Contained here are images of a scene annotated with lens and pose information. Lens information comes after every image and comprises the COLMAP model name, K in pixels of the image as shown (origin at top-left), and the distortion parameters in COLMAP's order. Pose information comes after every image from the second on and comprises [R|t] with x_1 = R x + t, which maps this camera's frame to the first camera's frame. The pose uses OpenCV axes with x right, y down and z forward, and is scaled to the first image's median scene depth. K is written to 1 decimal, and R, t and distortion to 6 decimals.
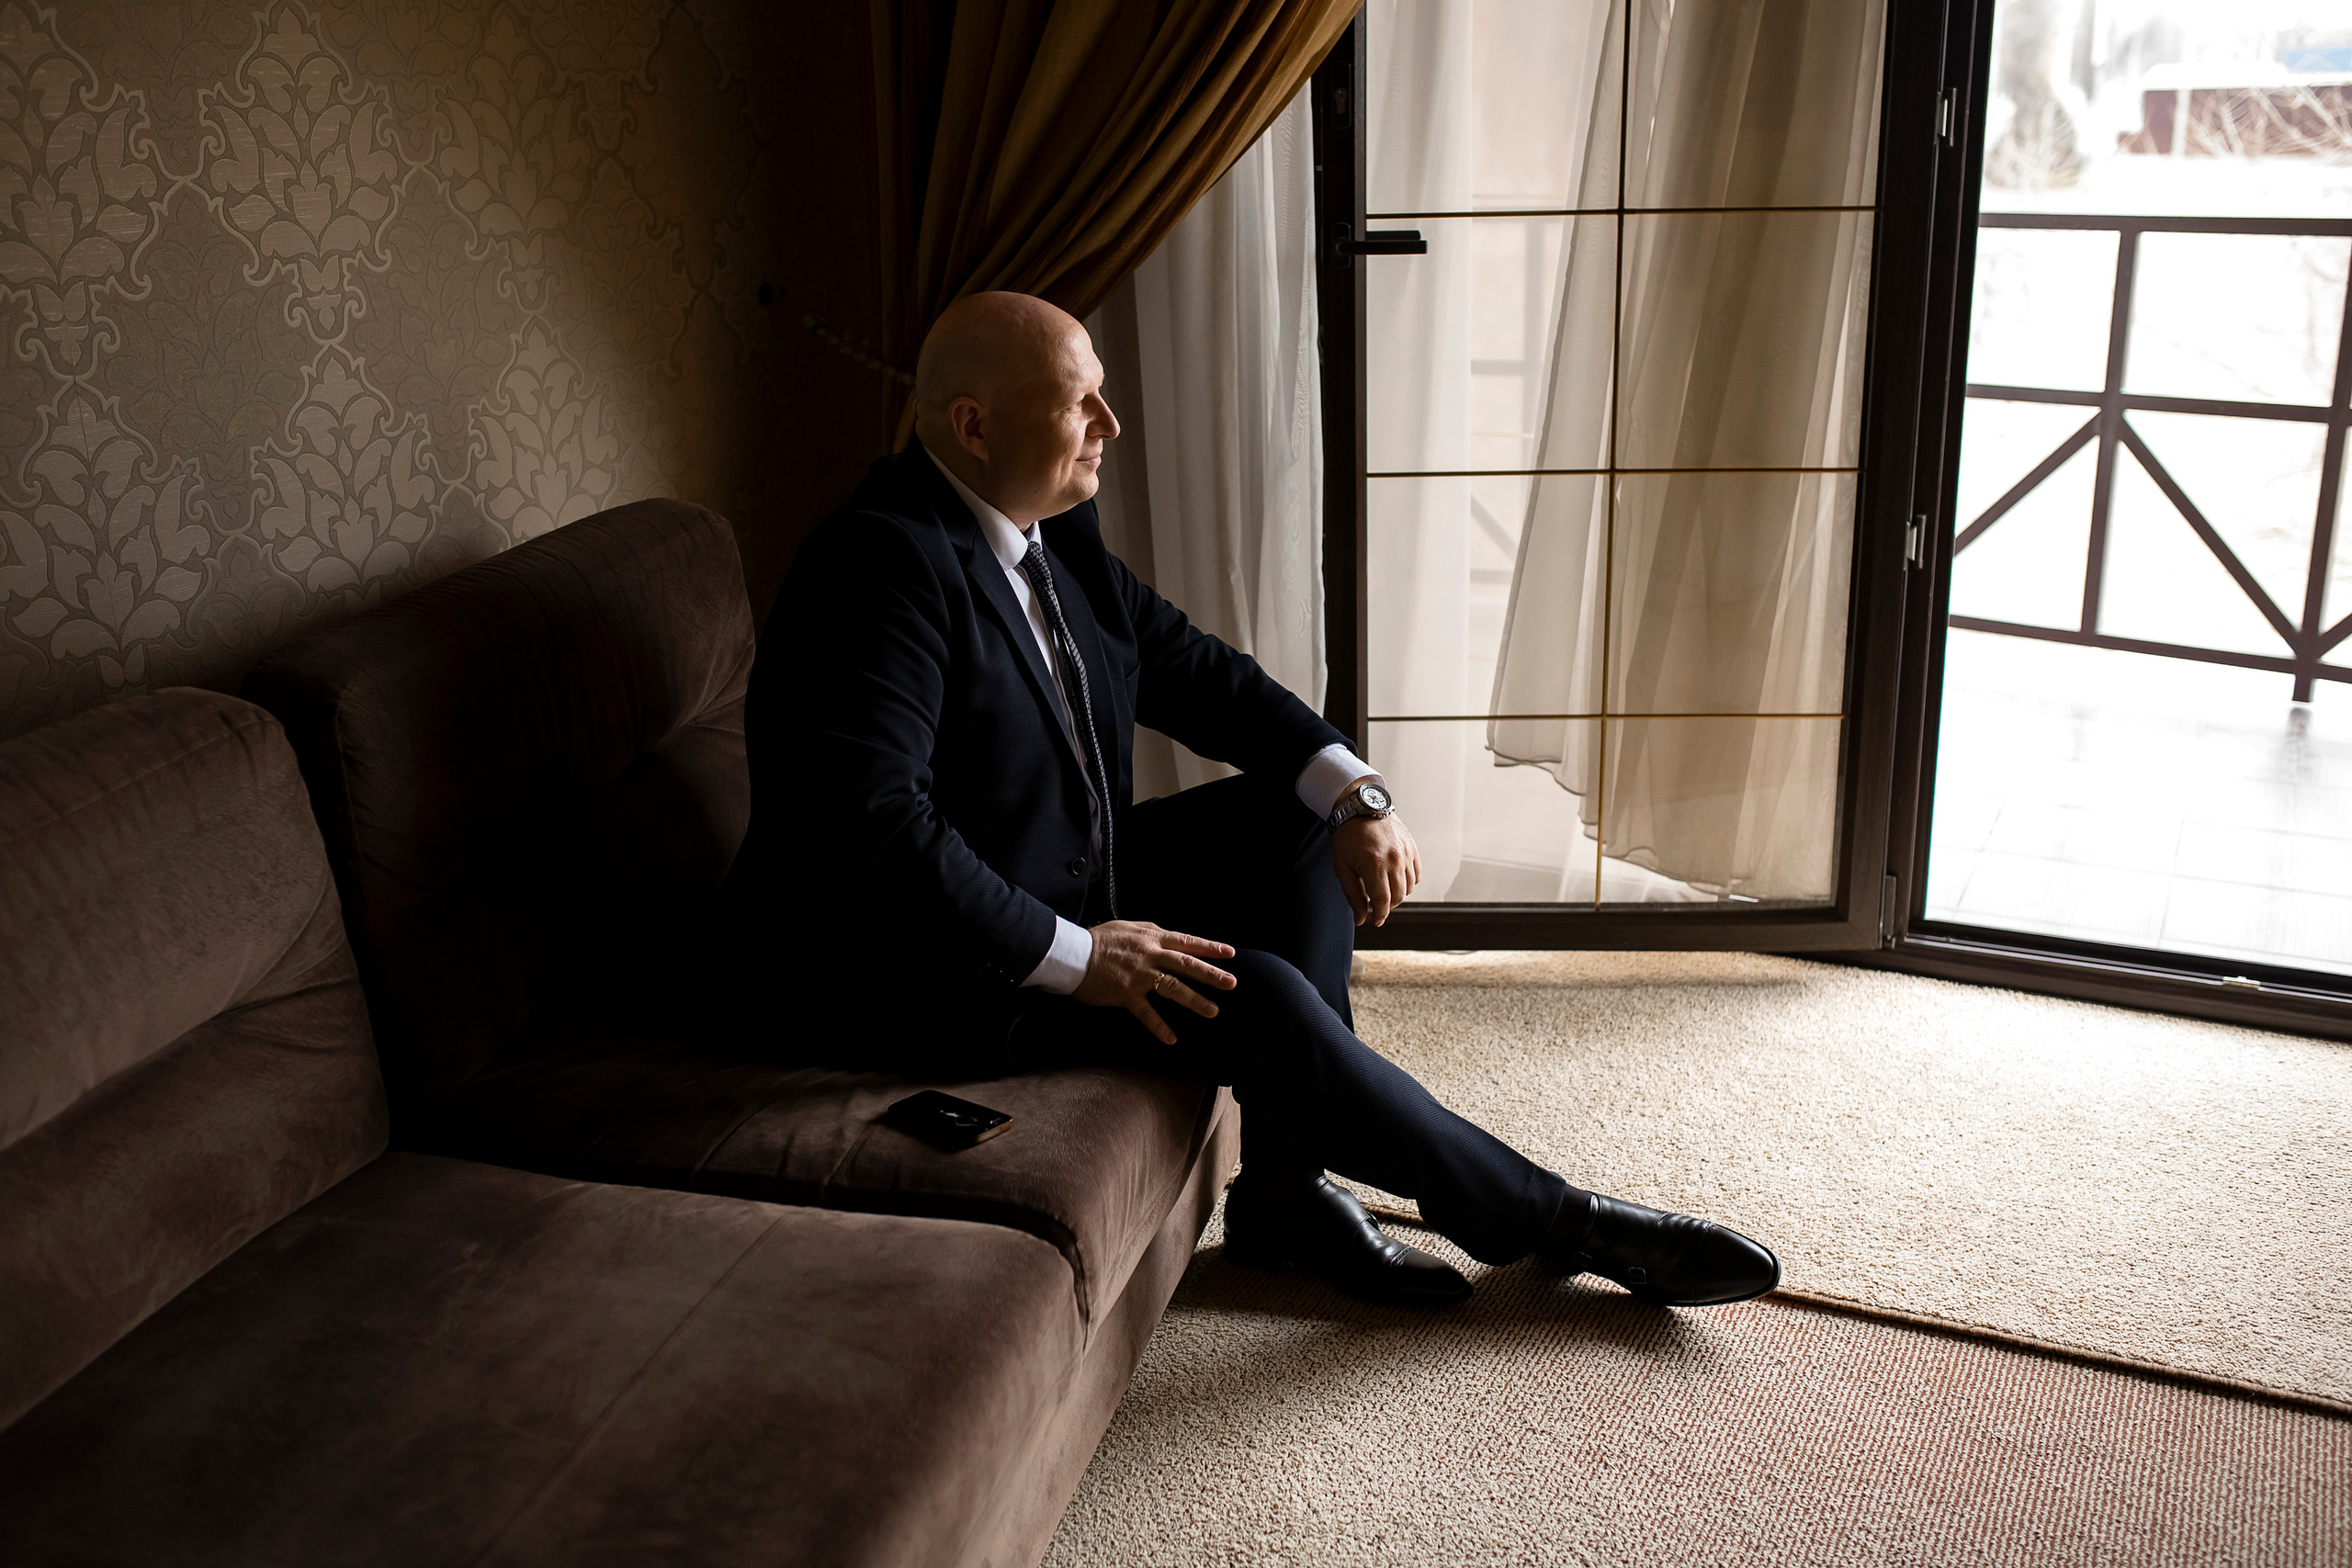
lens RADIAL K [[2236.8, 0, 1176.0], [0, 2236.8, 784.0], [0, 0, 1]] dist [-0.066590, 0.093074]
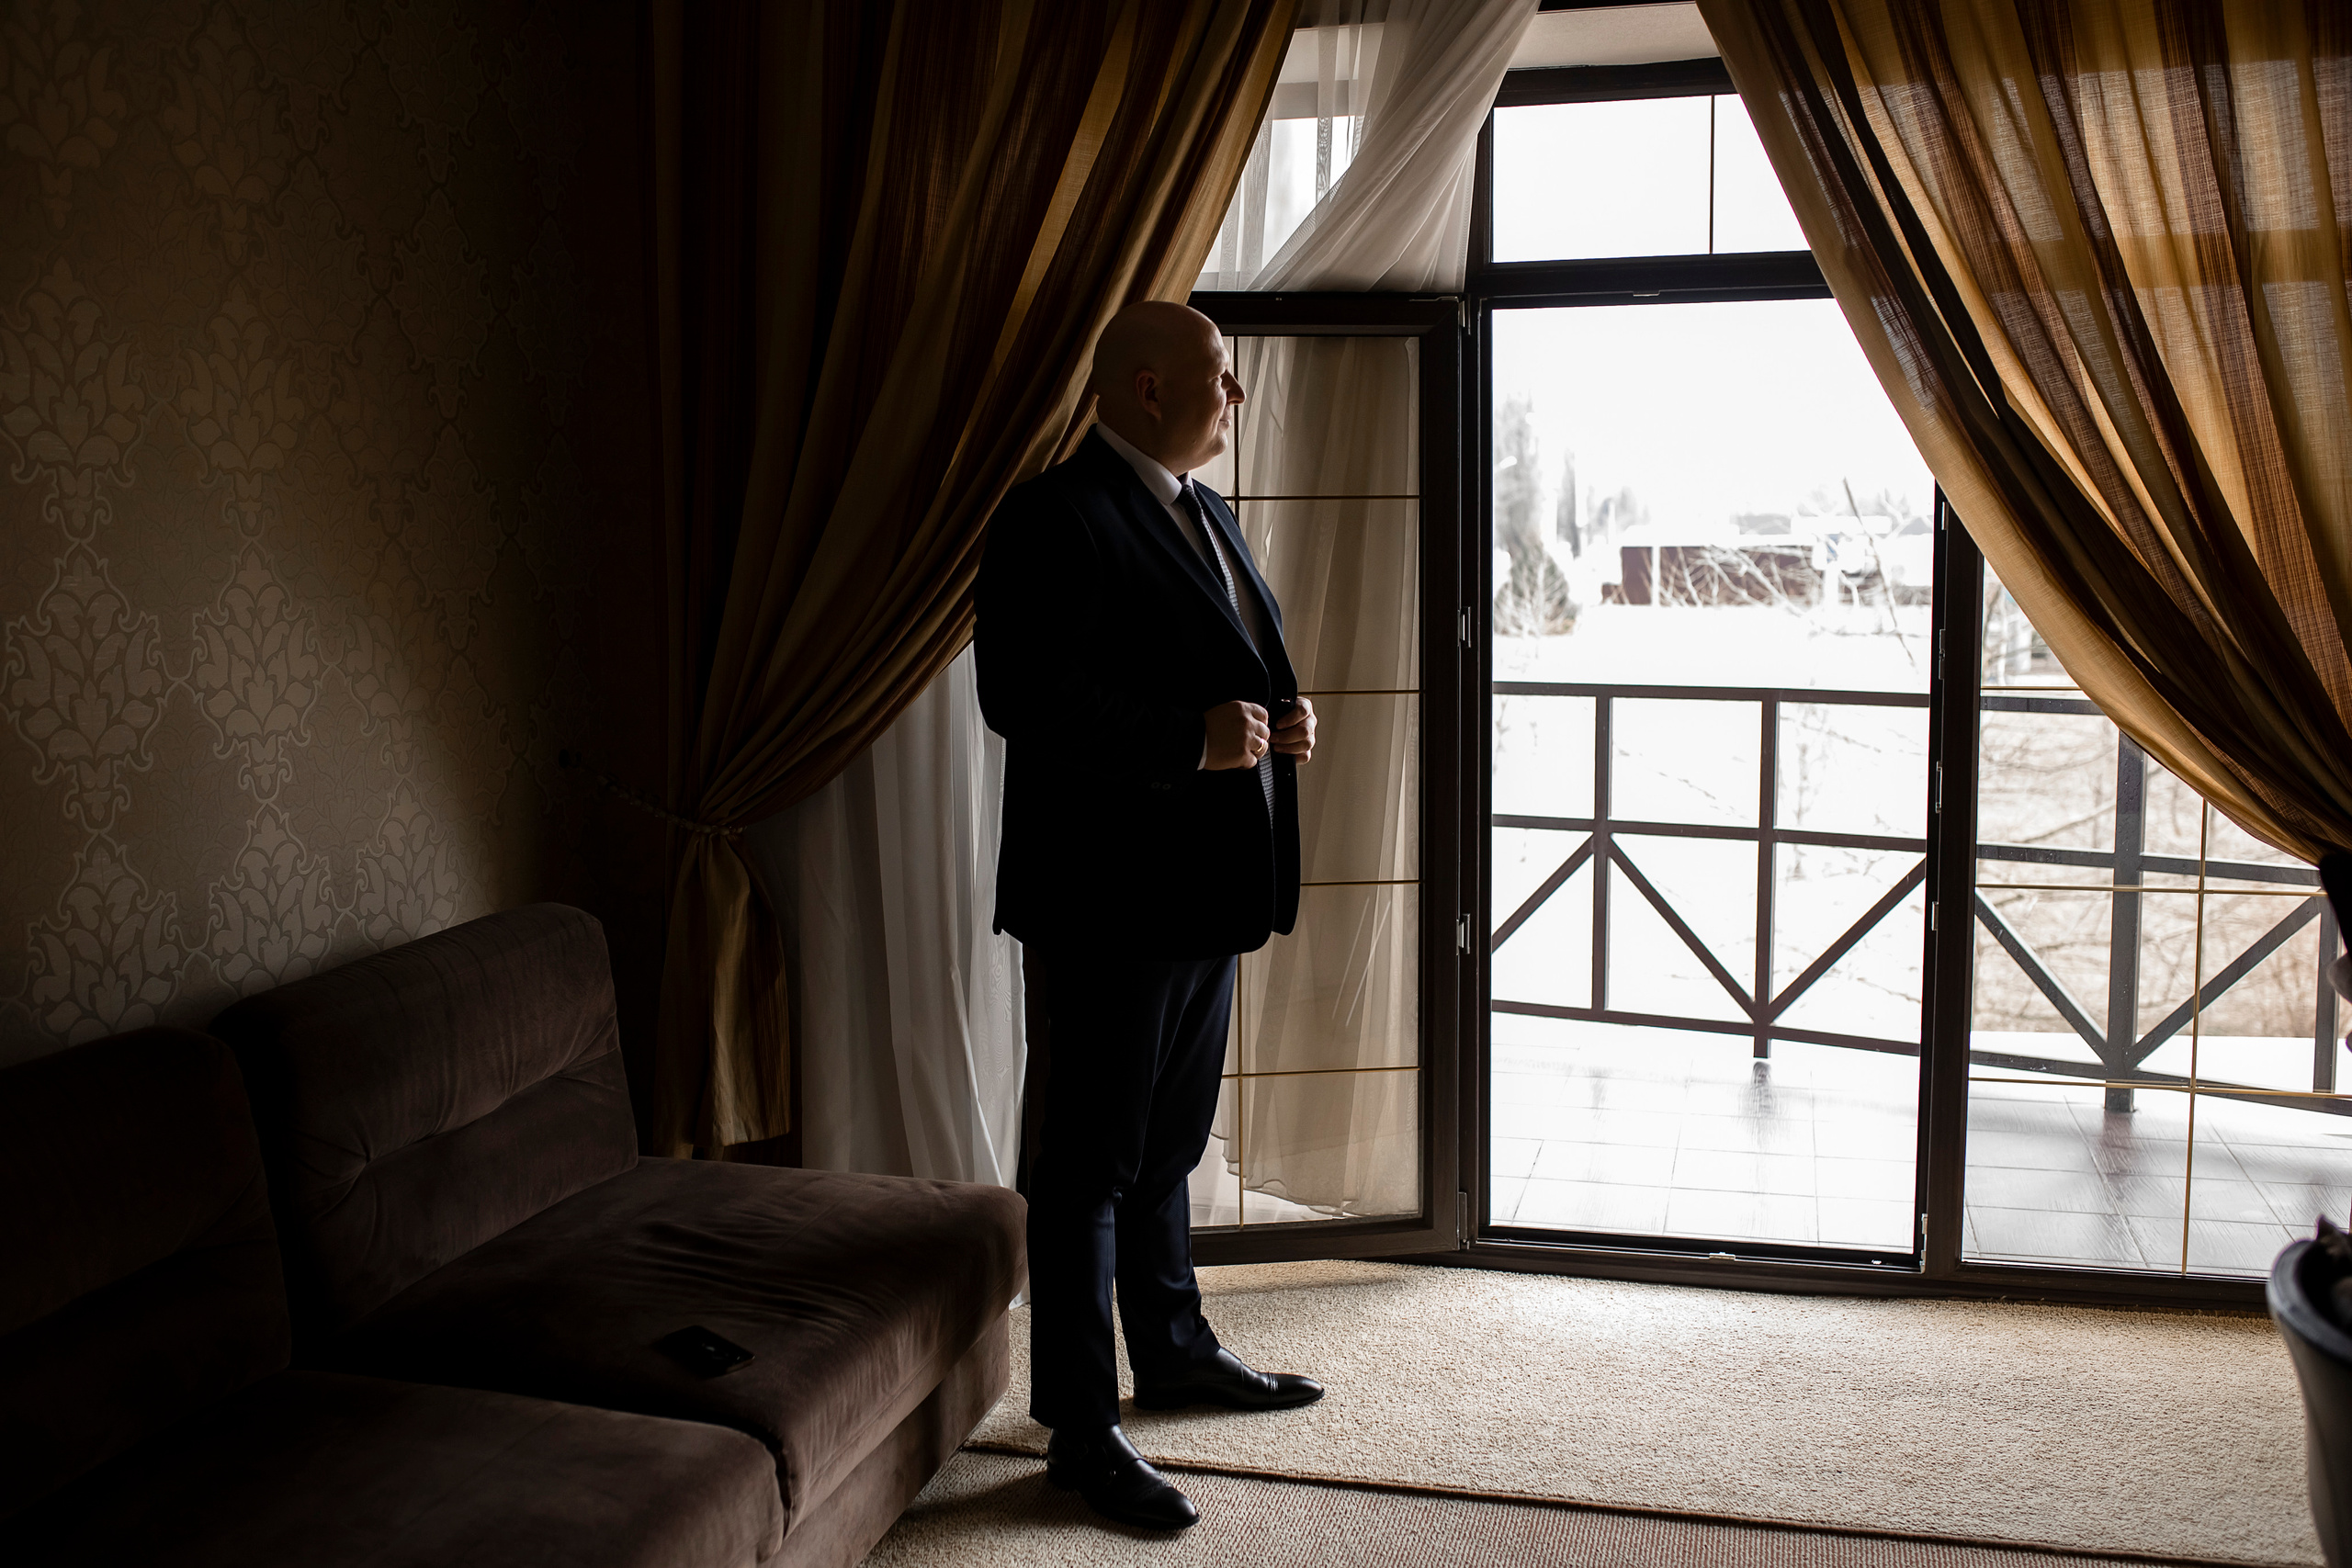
lens RADIAL K [[2236.8, 0, 1176.0], [0, 2236.8, 784.0], [0, 0, 1]] dist [-0.066590, 0.093074]
pose [[0.980210, -0.009702, 0.197722, -0.103833], [0.047563, 0.981082, -0.187656, 0.047344], [-0.192161, 0.193347, 0.962128, -0.283066]]
